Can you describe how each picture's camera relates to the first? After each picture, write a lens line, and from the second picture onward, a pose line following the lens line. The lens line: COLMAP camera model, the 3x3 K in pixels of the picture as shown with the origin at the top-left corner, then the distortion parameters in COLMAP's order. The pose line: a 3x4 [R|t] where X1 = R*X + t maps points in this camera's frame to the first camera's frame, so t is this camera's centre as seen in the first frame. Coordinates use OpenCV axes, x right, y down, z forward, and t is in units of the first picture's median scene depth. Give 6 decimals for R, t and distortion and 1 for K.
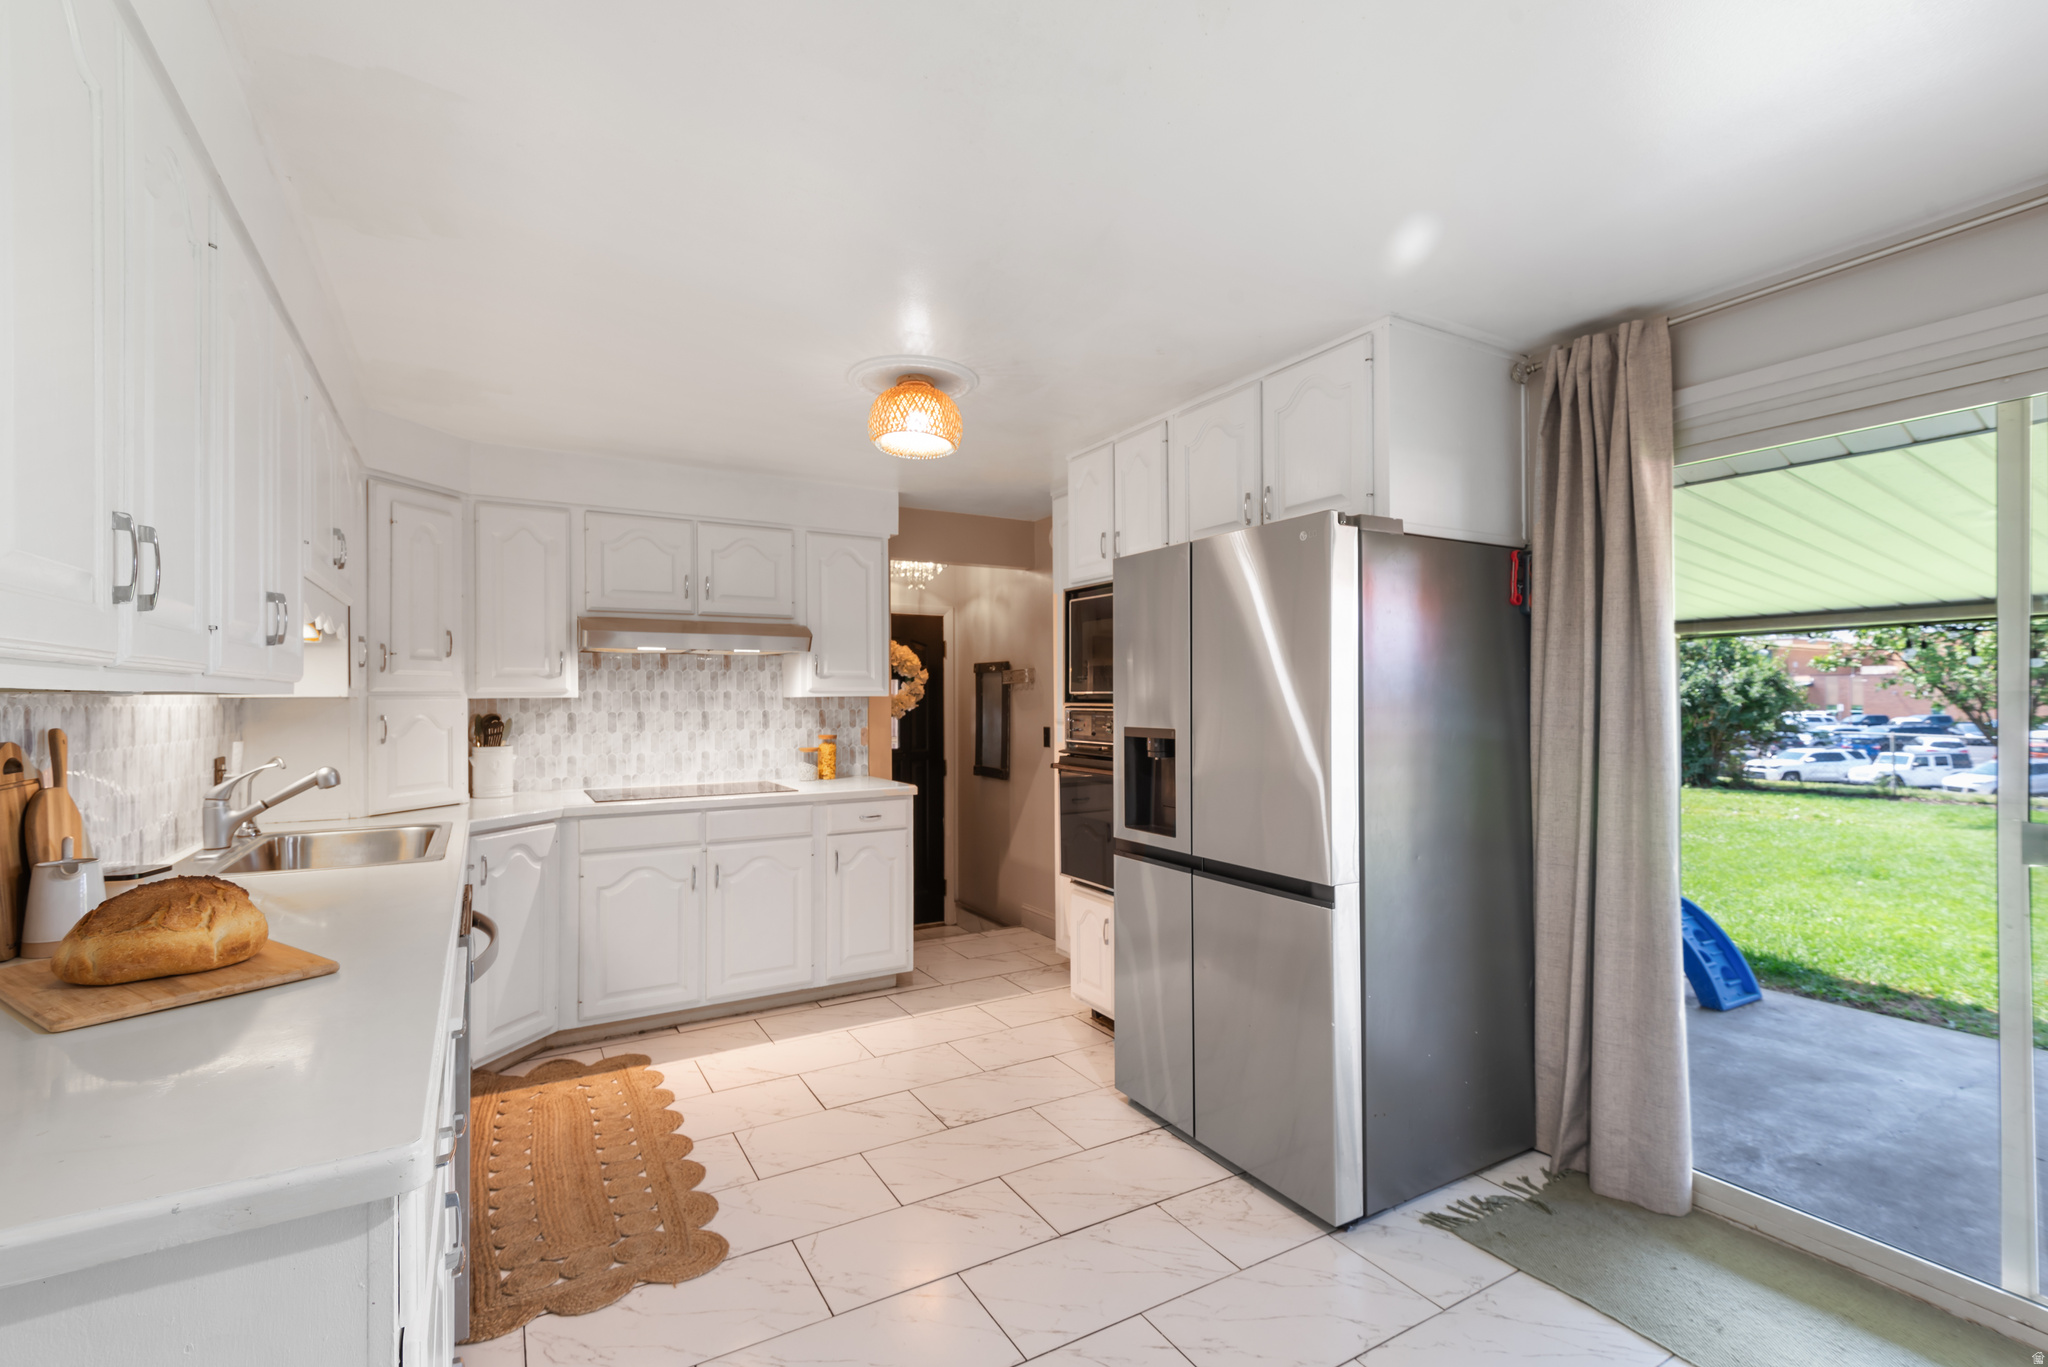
lens RADIAL K [[922.6, 0, 1031.8], [0, 922.6, 693.1], [0, 0, 1]] dist [0.000559, -0.000387]
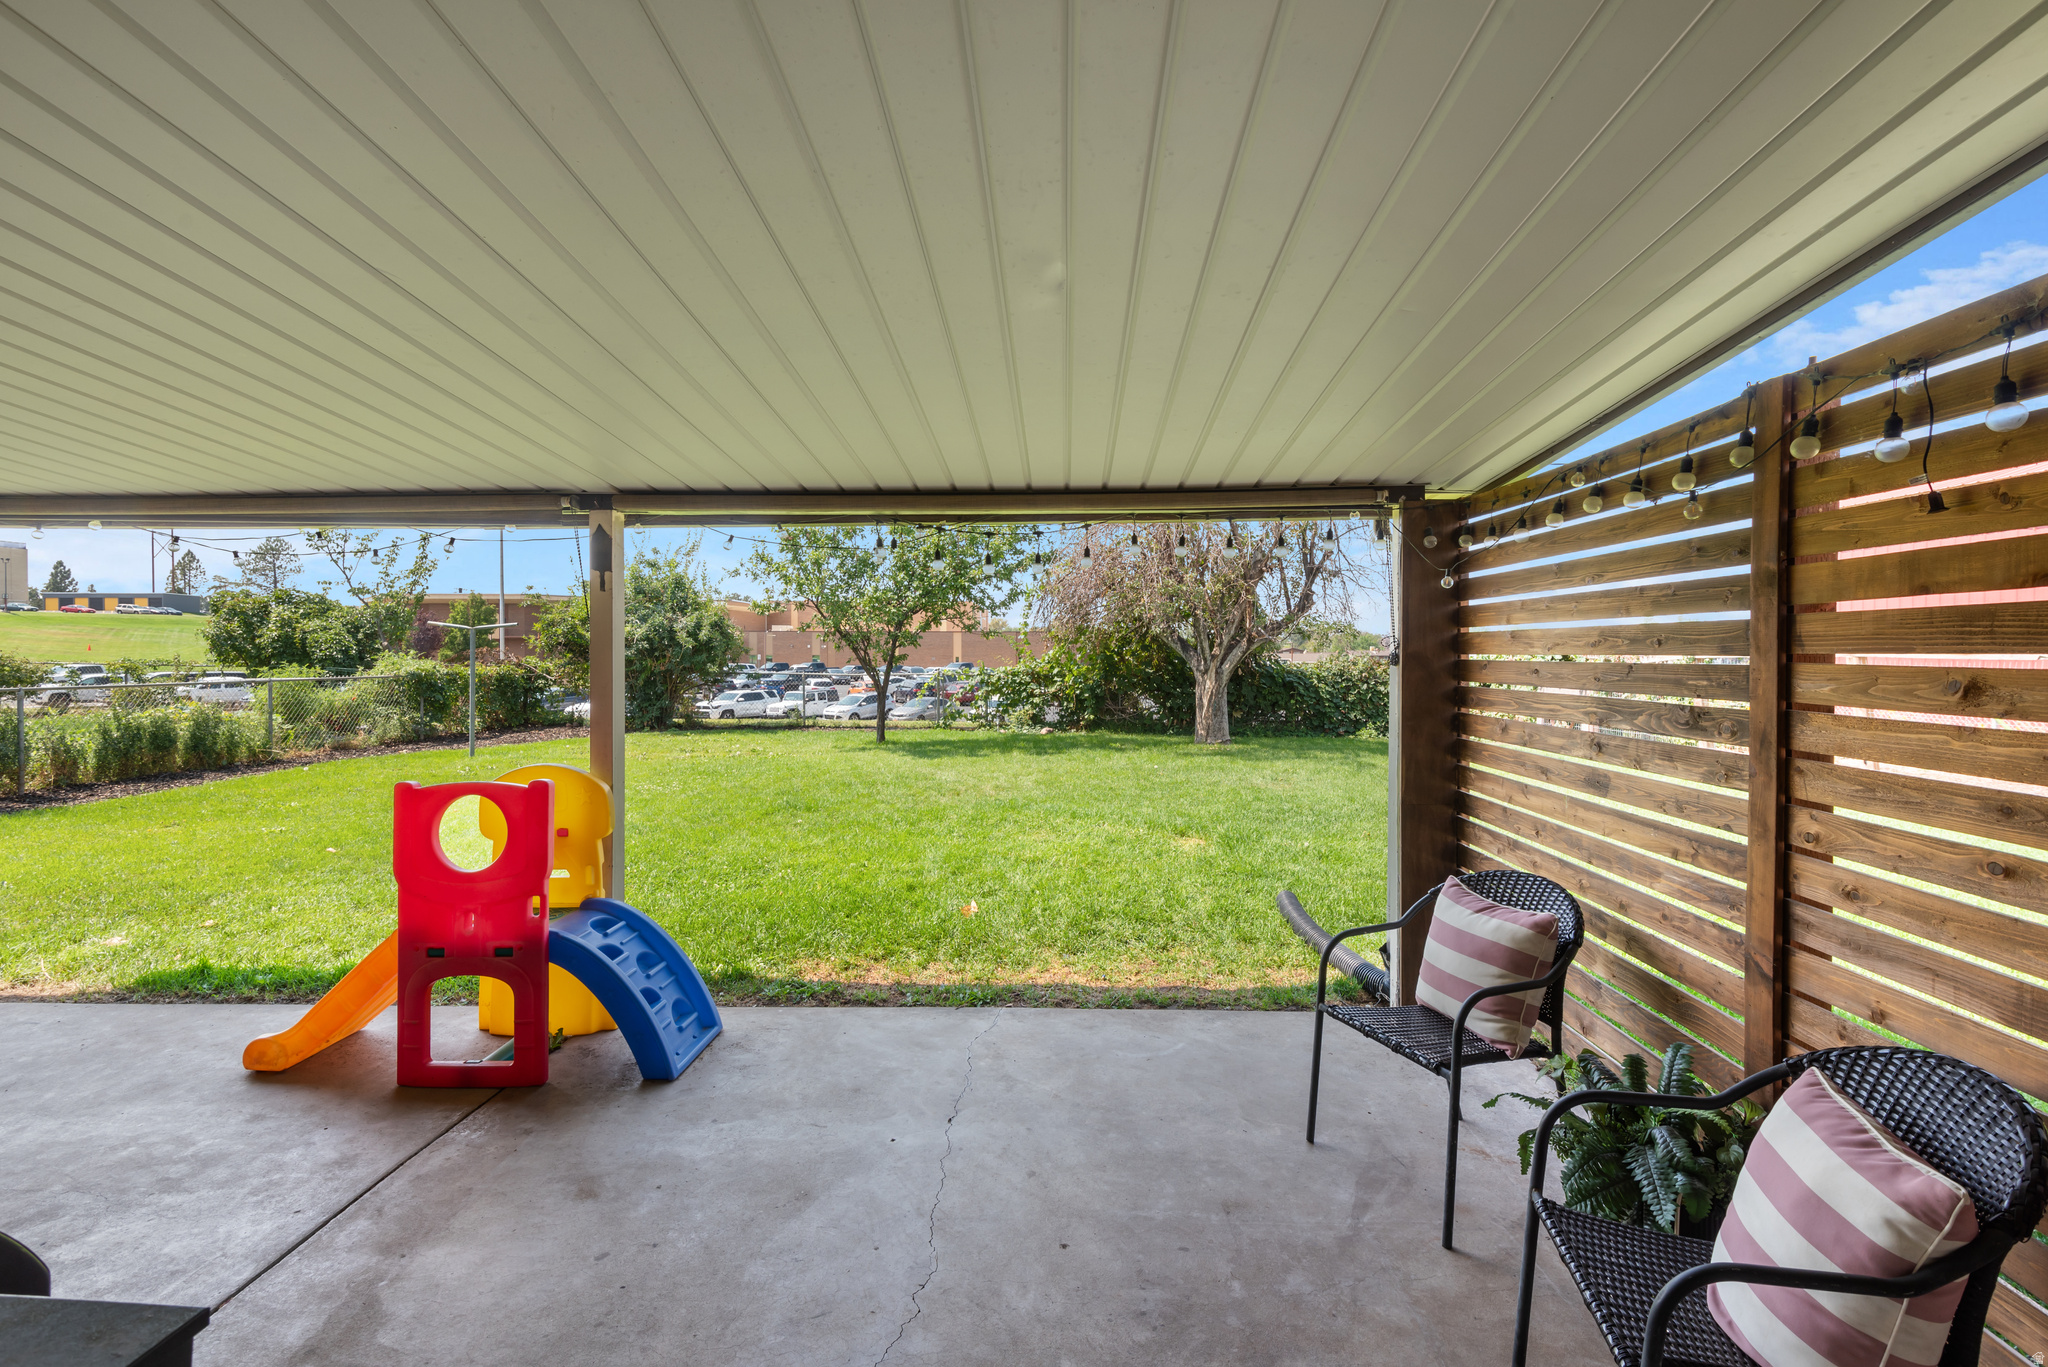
lens RADIAL K [[920.7, 0, 1022.4], [0, 920.7, 667.3], [0, 0, 1]] dist [0.027242, -0.000270]
pose [[0.540189, -0.011749, 0.841462, 0.102534], [-0.008120, 0.999783, 0.019172, 0.012222], [-0.841505, -0.017190, 0.539976, 0.136426]]
